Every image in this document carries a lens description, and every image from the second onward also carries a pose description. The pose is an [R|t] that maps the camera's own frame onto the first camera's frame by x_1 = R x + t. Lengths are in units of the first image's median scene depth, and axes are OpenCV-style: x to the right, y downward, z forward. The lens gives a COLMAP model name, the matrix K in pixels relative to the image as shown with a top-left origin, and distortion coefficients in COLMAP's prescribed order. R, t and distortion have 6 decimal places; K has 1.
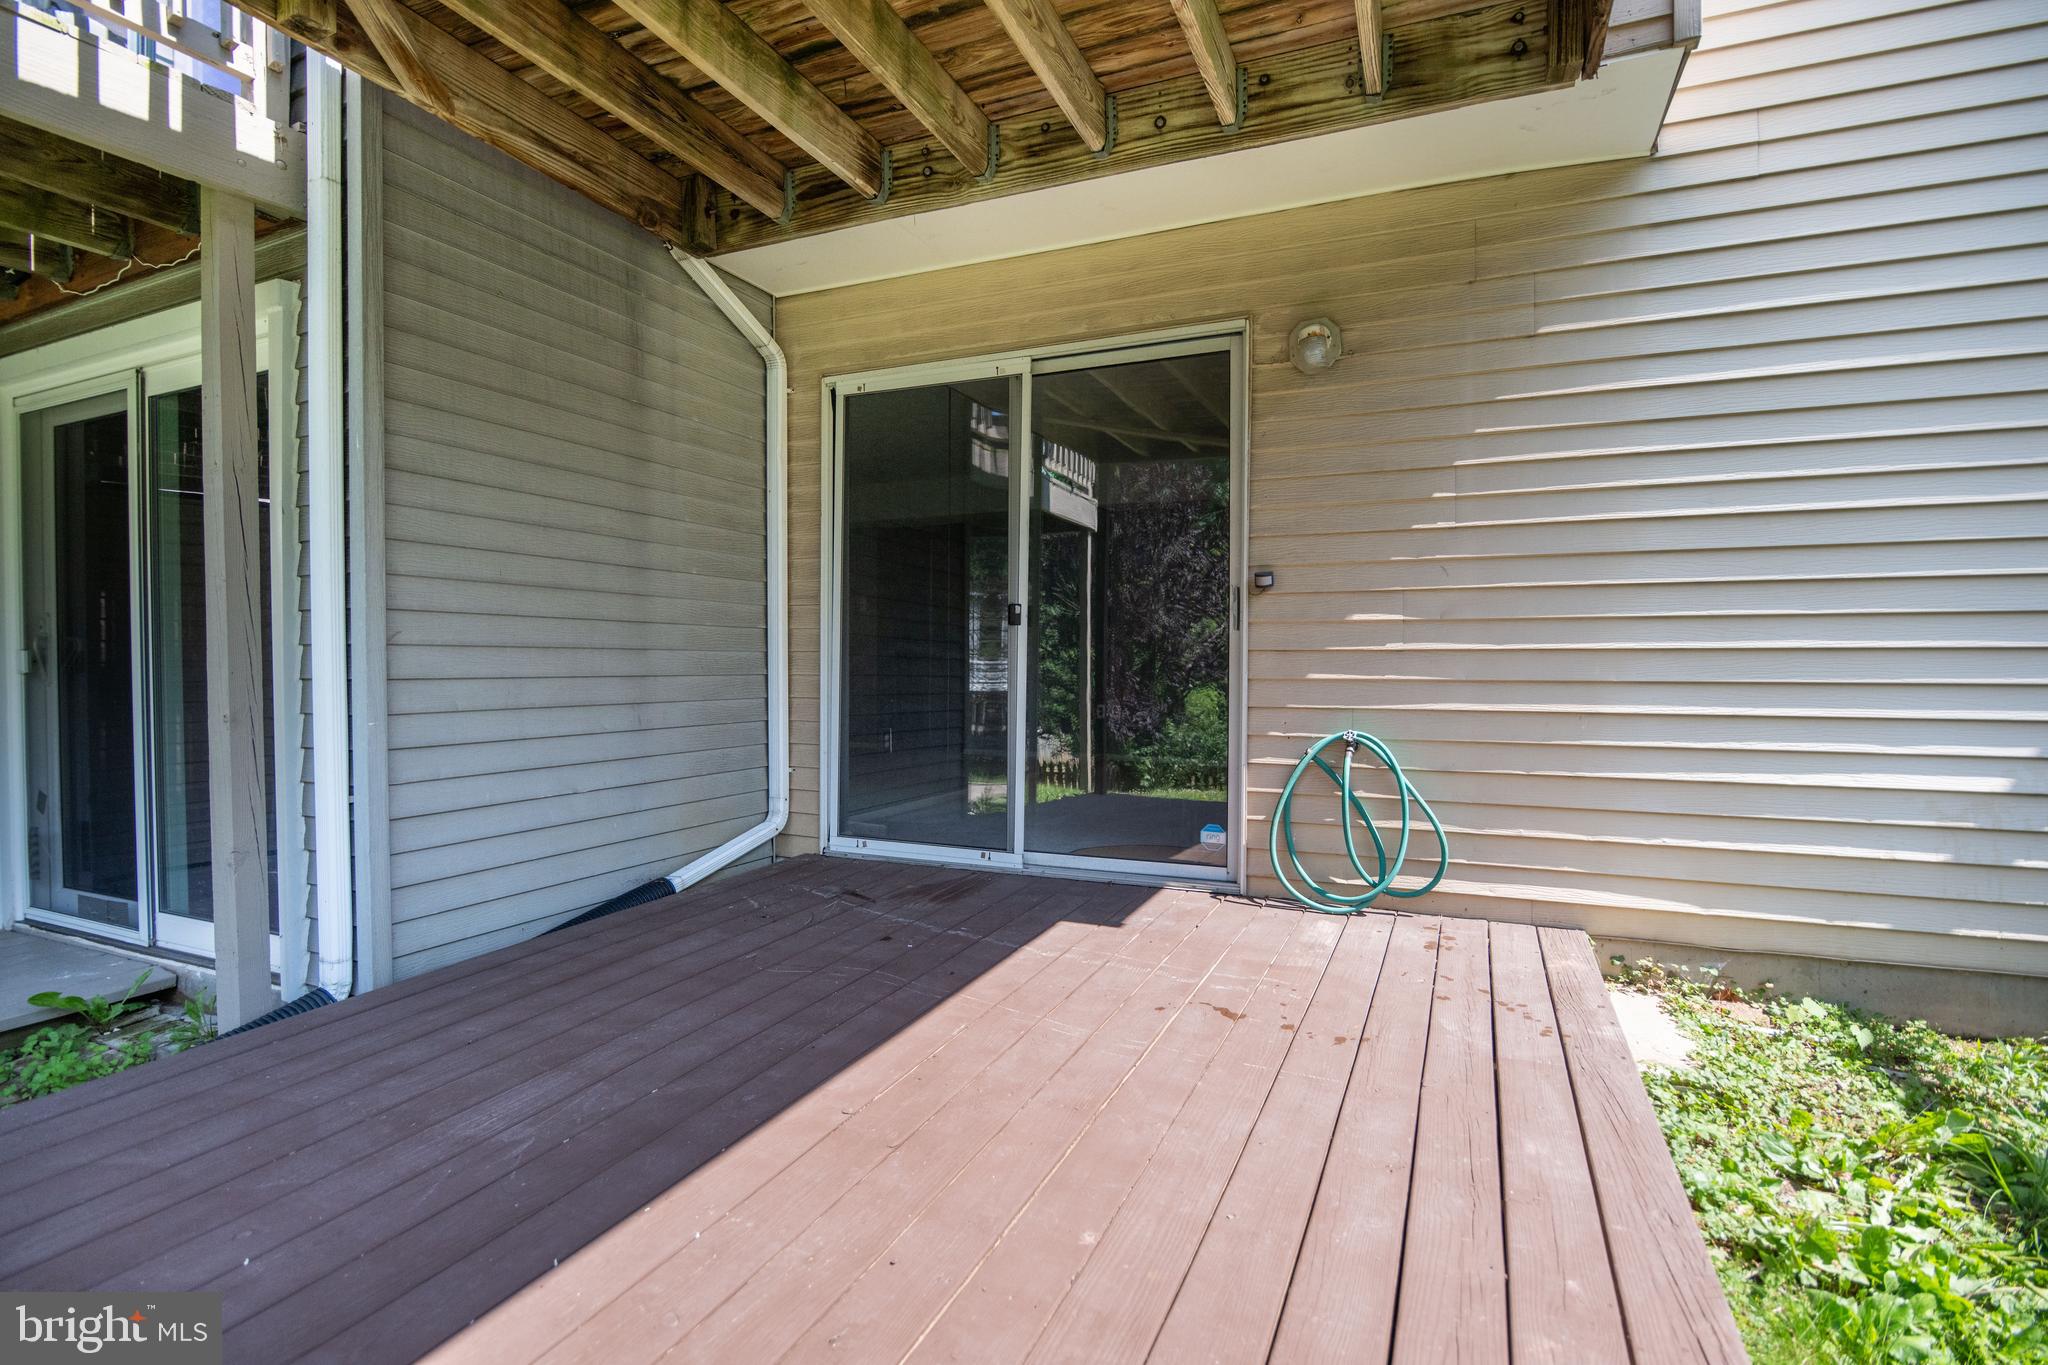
lens RADIAL K [[1033.8, 0, 1026.2], [0, 1033.8, 691.4], [0, 0, 1]] dist [-0.017438, 0.000565]
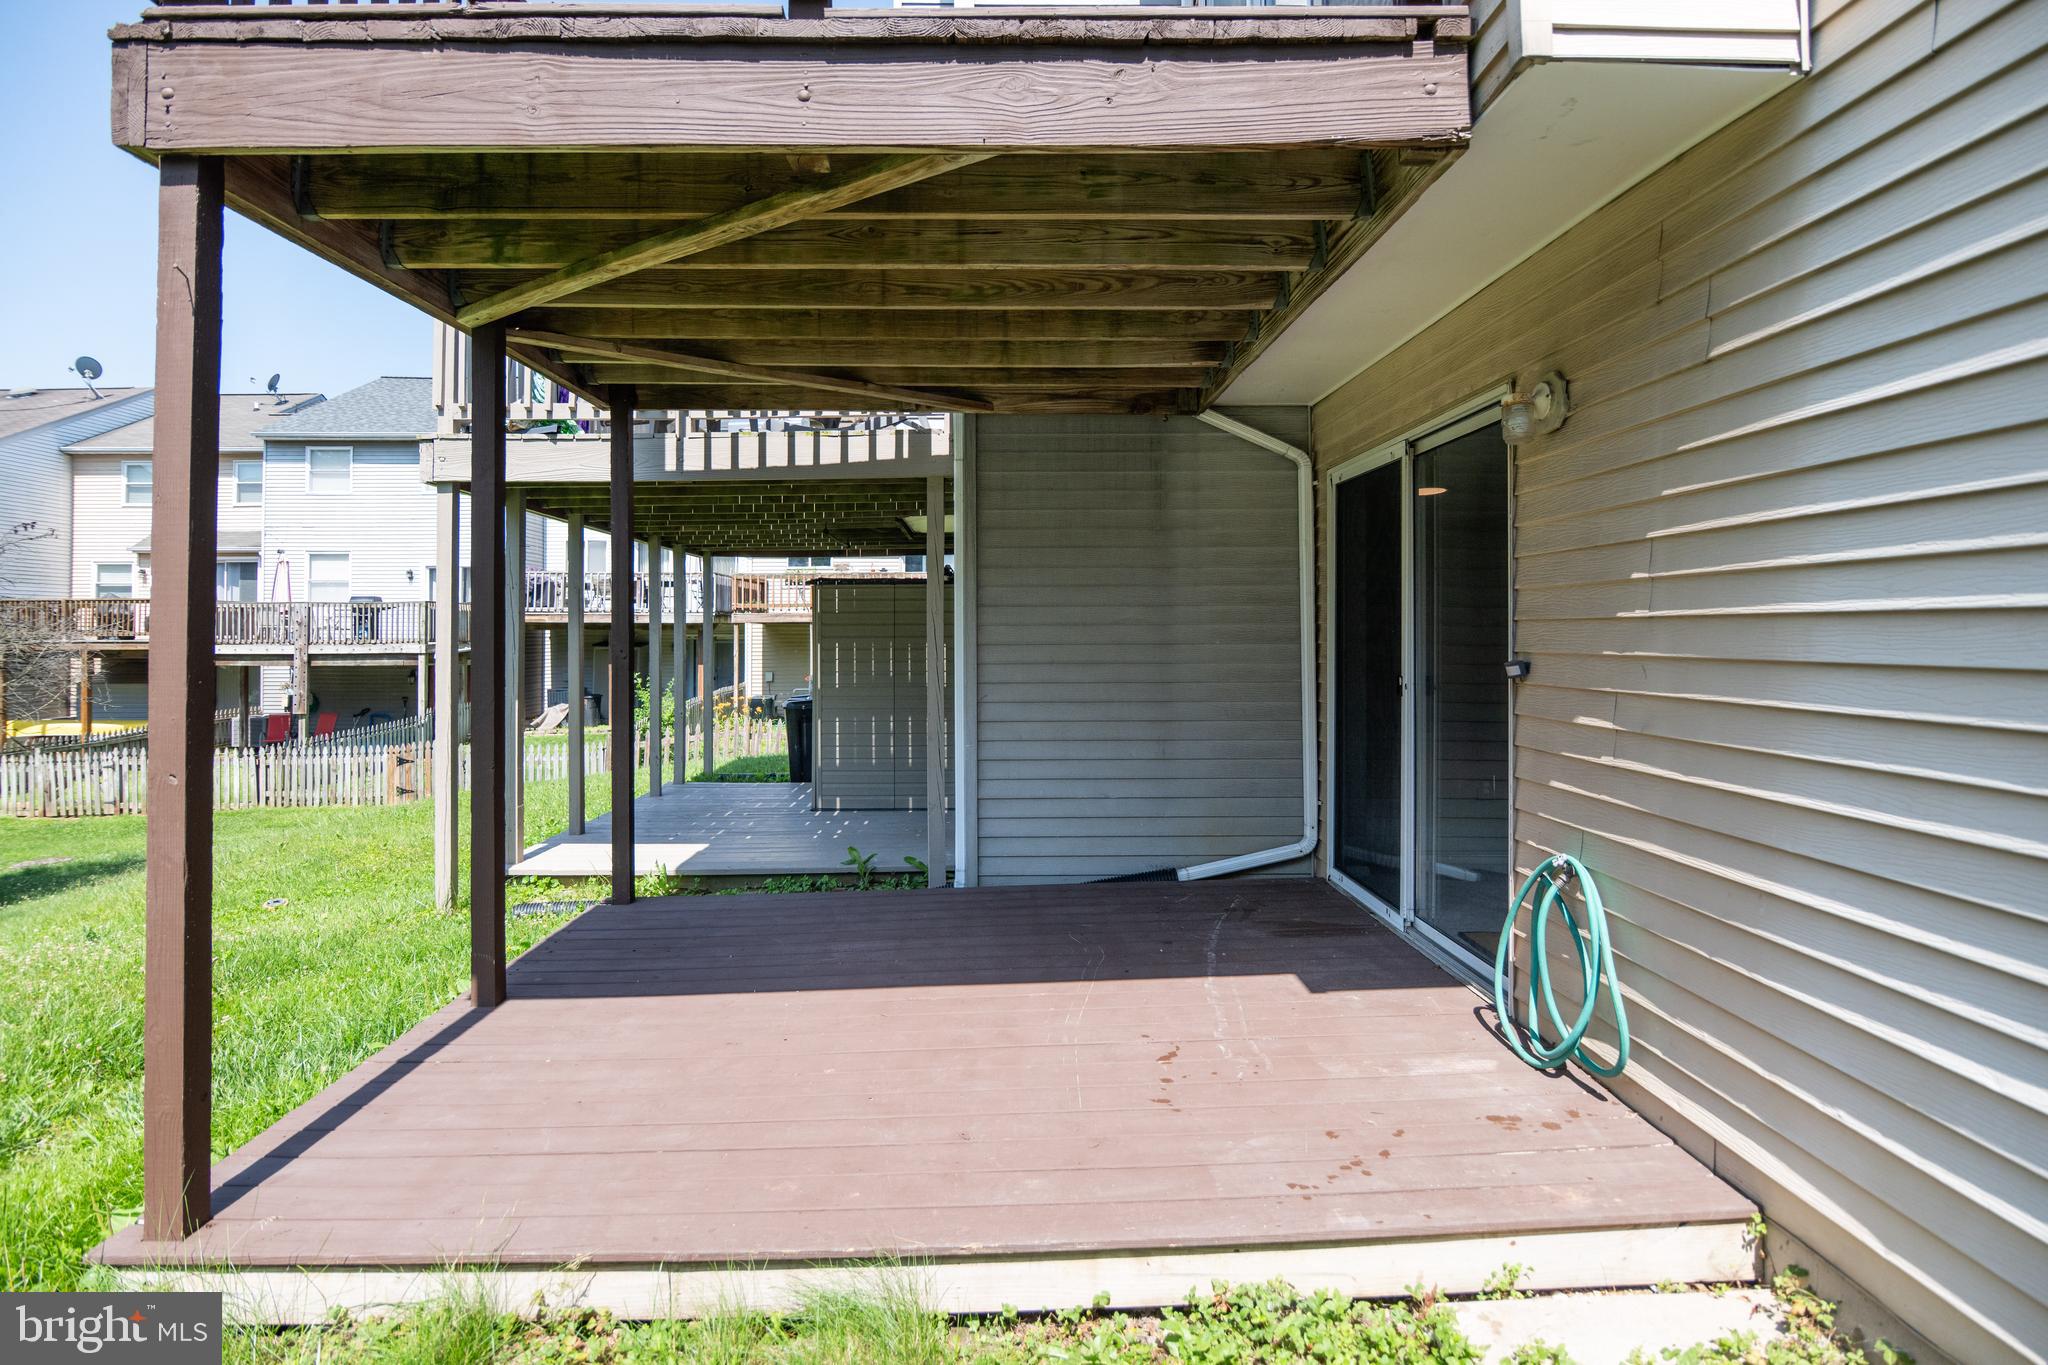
lens RADIAL K [[1033.8, 0, 959.1], [0, 1033.8, 614.6], [0, 0, 1]] dist [-0.017438, 0.000565]
pose [[0.386579, -0.019129, -0.922058, 0.909334], [-0.018303, 0.999429, -0.028408, -0.126799], [0.922074, 0.027858, 0.386009, 0.214118]]
